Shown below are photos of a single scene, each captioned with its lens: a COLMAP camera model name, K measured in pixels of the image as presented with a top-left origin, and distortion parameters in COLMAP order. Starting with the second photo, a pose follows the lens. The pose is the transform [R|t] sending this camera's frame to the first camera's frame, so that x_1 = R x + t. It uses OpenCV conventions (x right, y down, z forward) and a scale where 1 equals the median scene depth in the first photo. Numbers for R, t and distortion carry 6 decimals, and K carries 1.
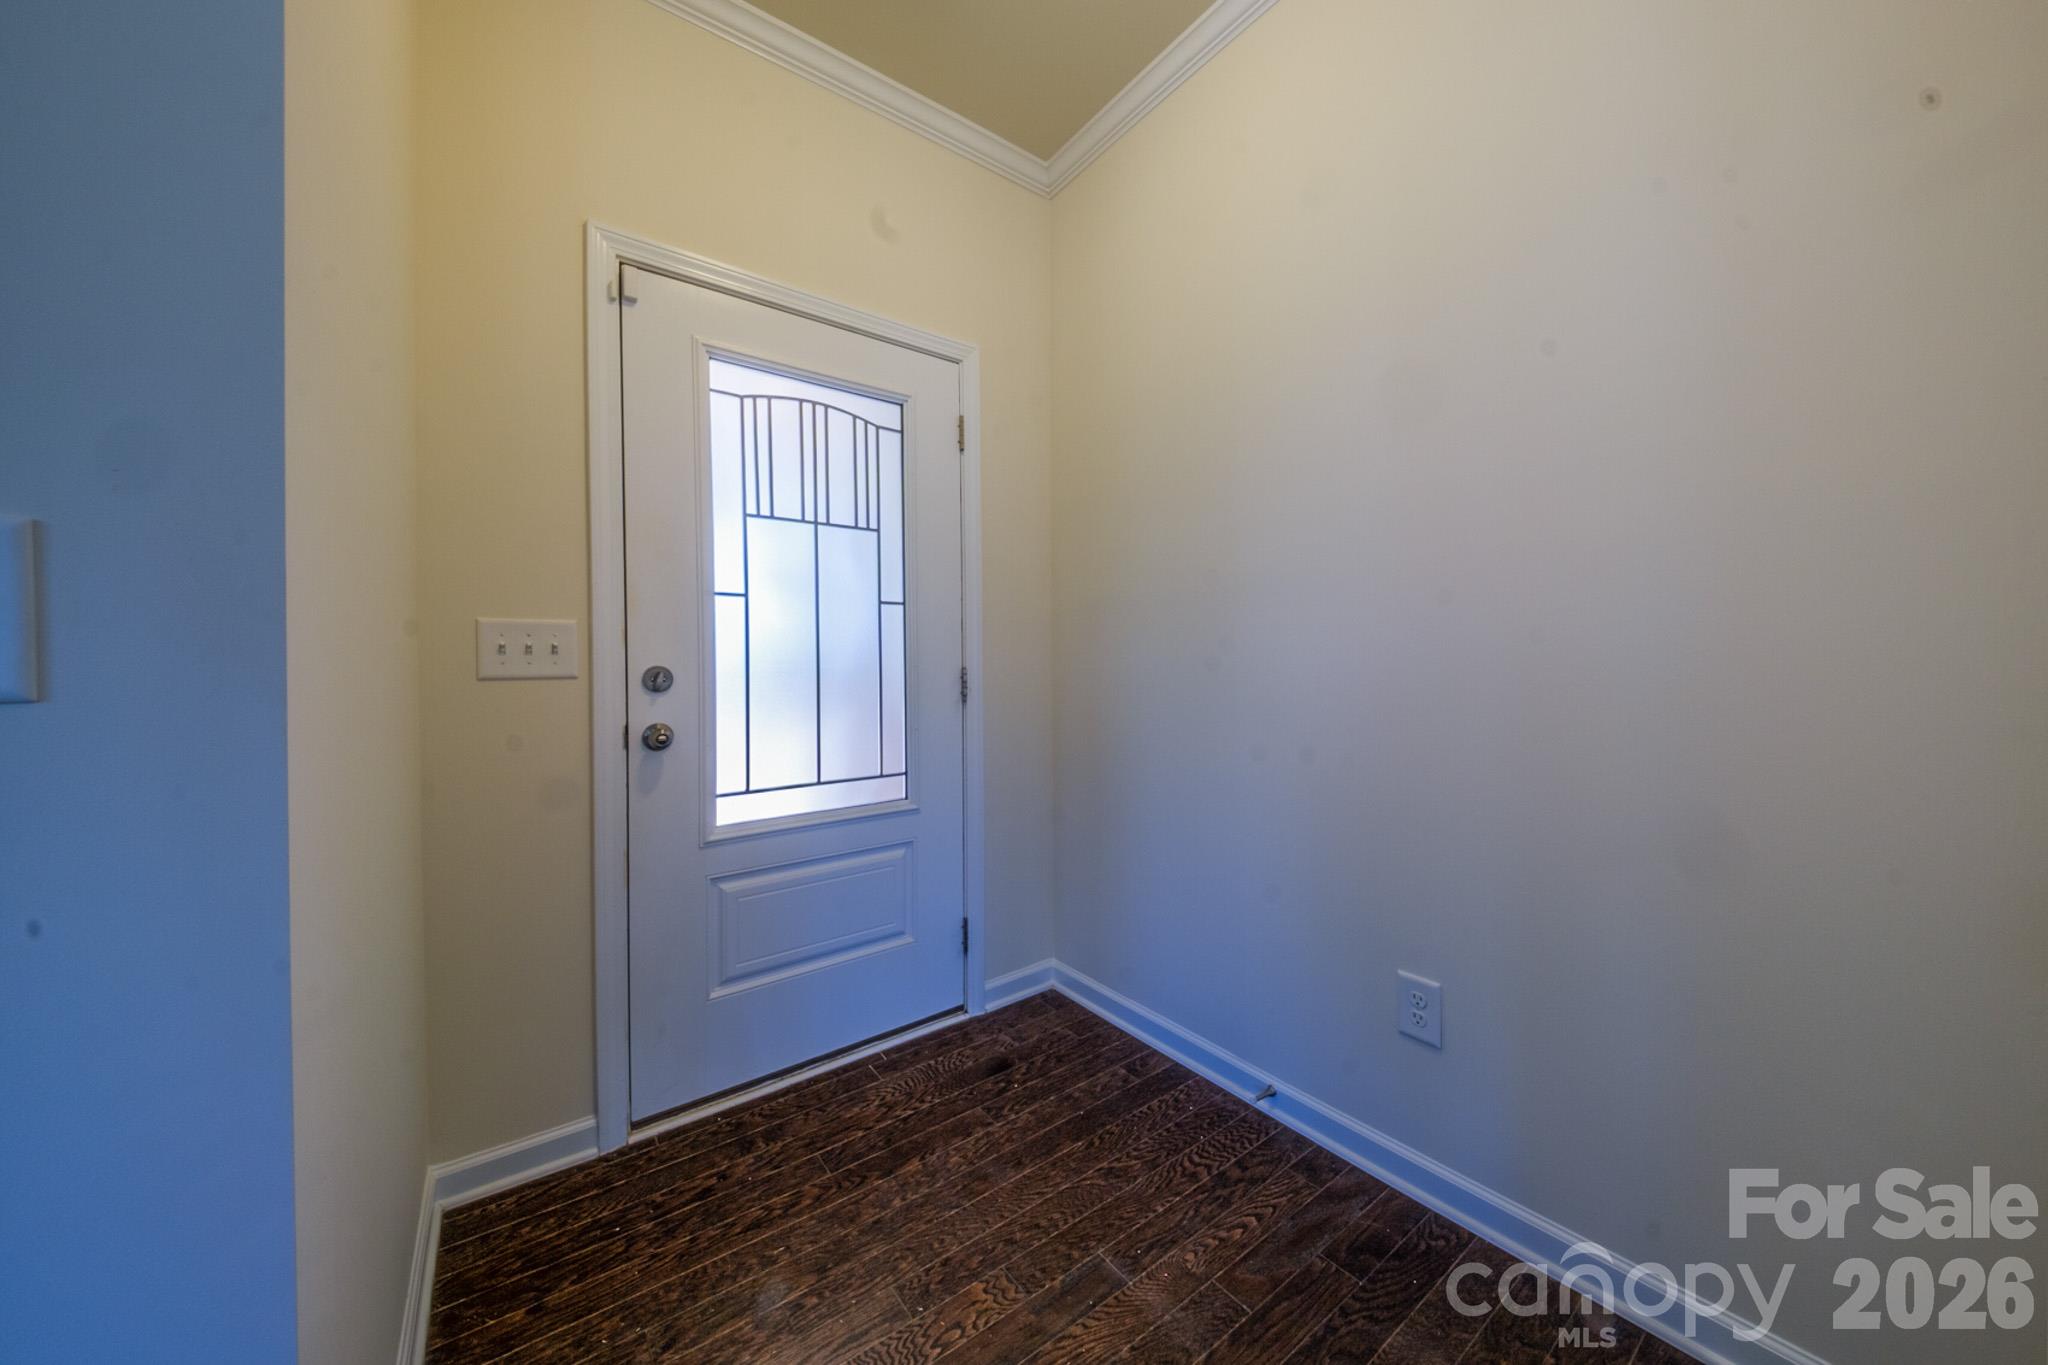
lens RADIAL K [[696.1, 0, 1036.0], [0, 696.1, 674.9], [0, 0, 1]] dist [0.007212, -0.003434]
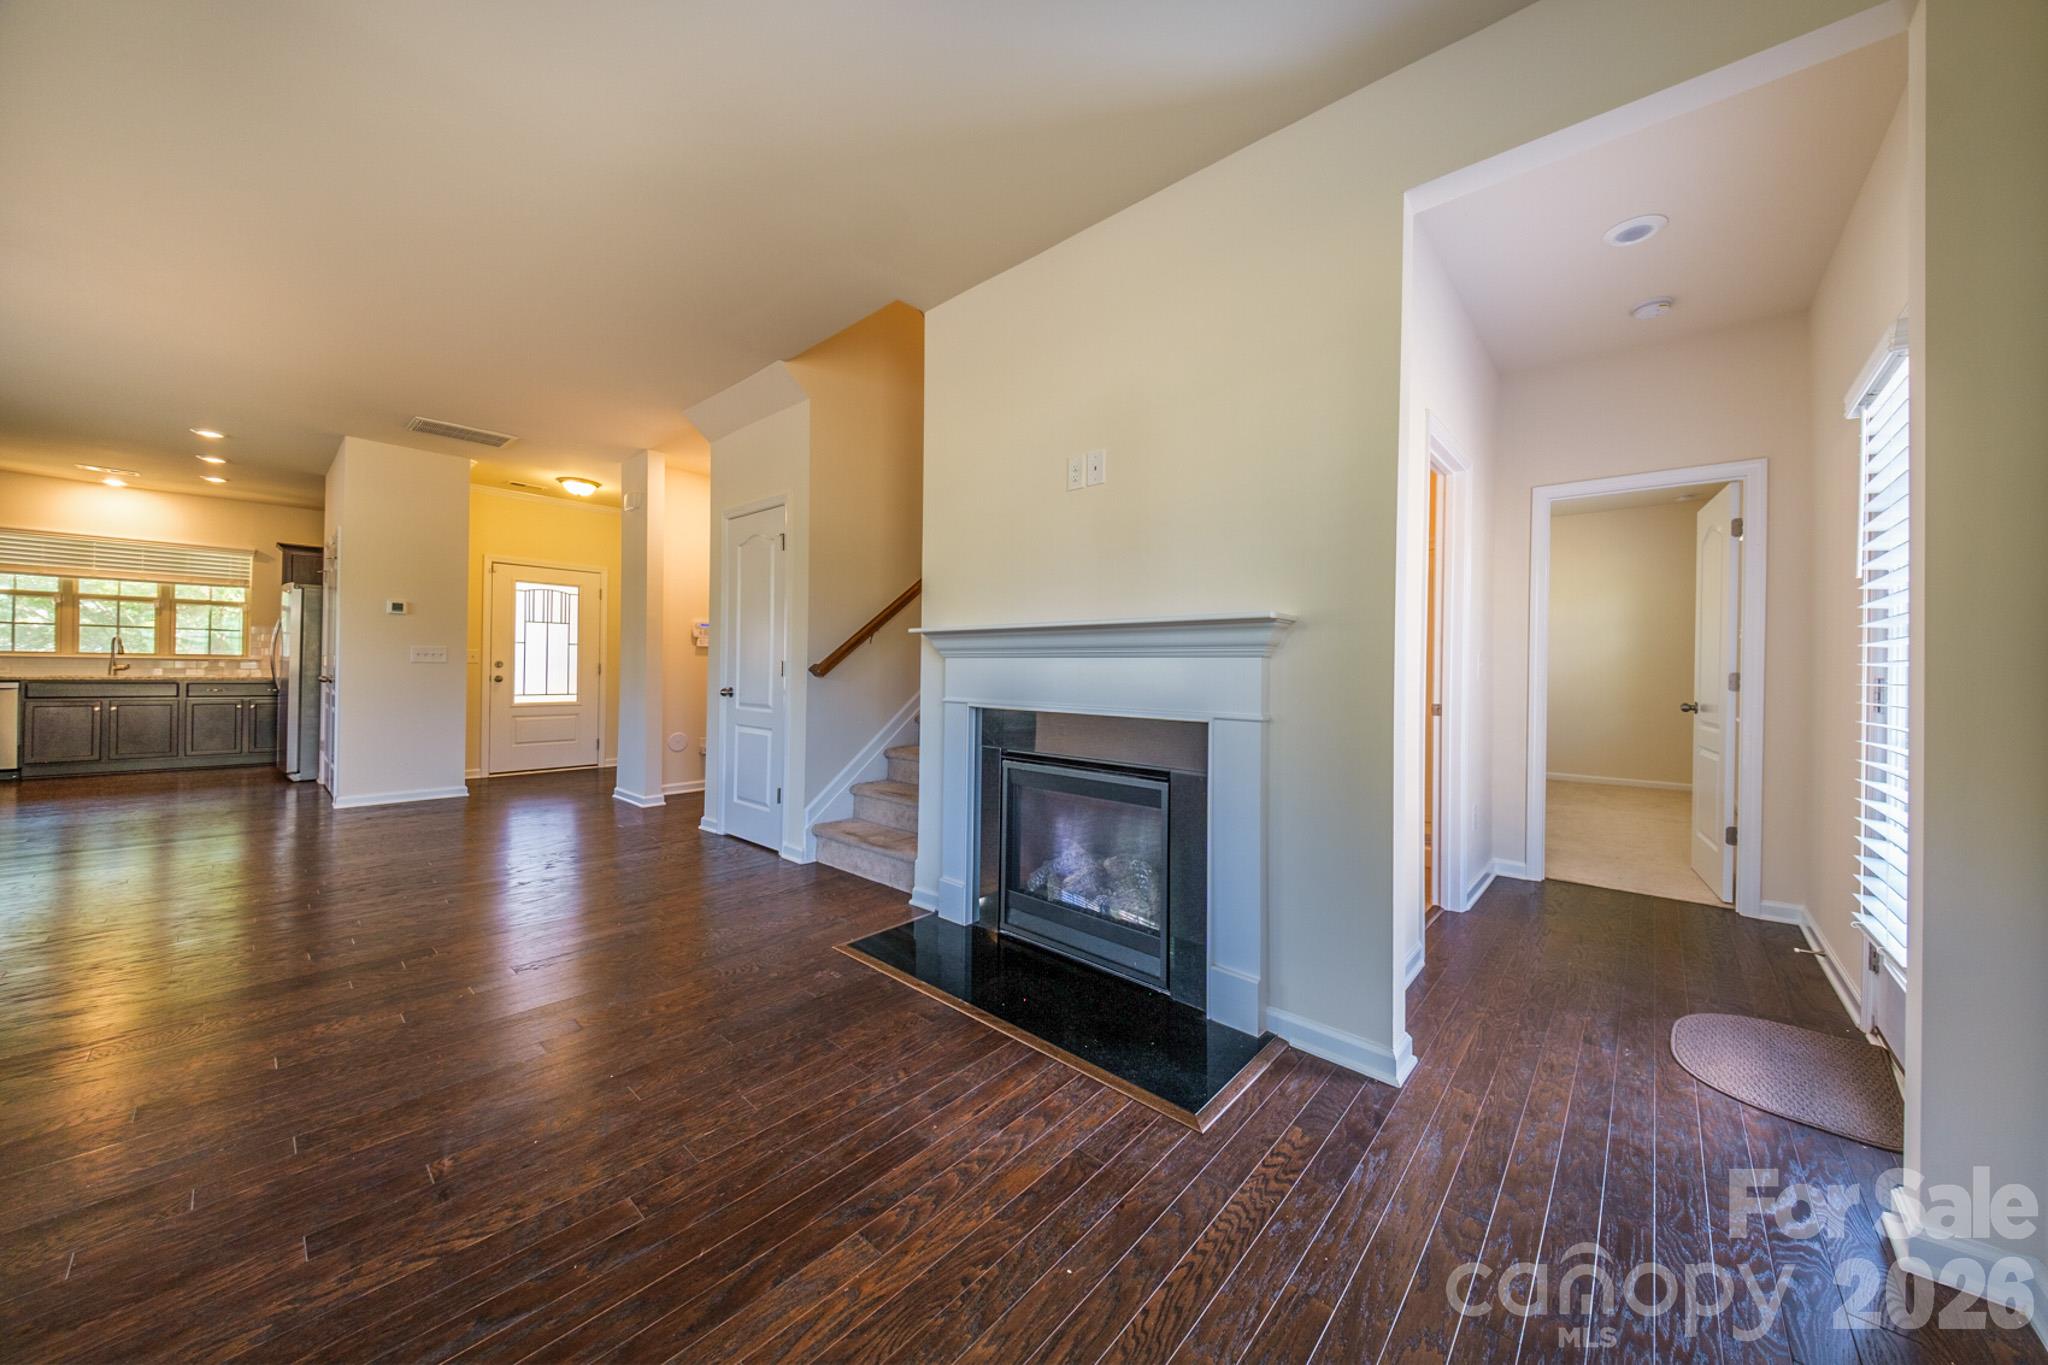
lens RADIAL K [[696.1, 0, 1029.5], [0, 696.1, 670.7], [0, 0, 1]] dist [0.007212, -0.003434]
pose [[0.978398, 0.026713, 0.204999, 1.516880], [-0.025451, 0.999637, -0.008793, 0.000387], [-0.205160, 0.003385, 0.978723, -3.329043]]
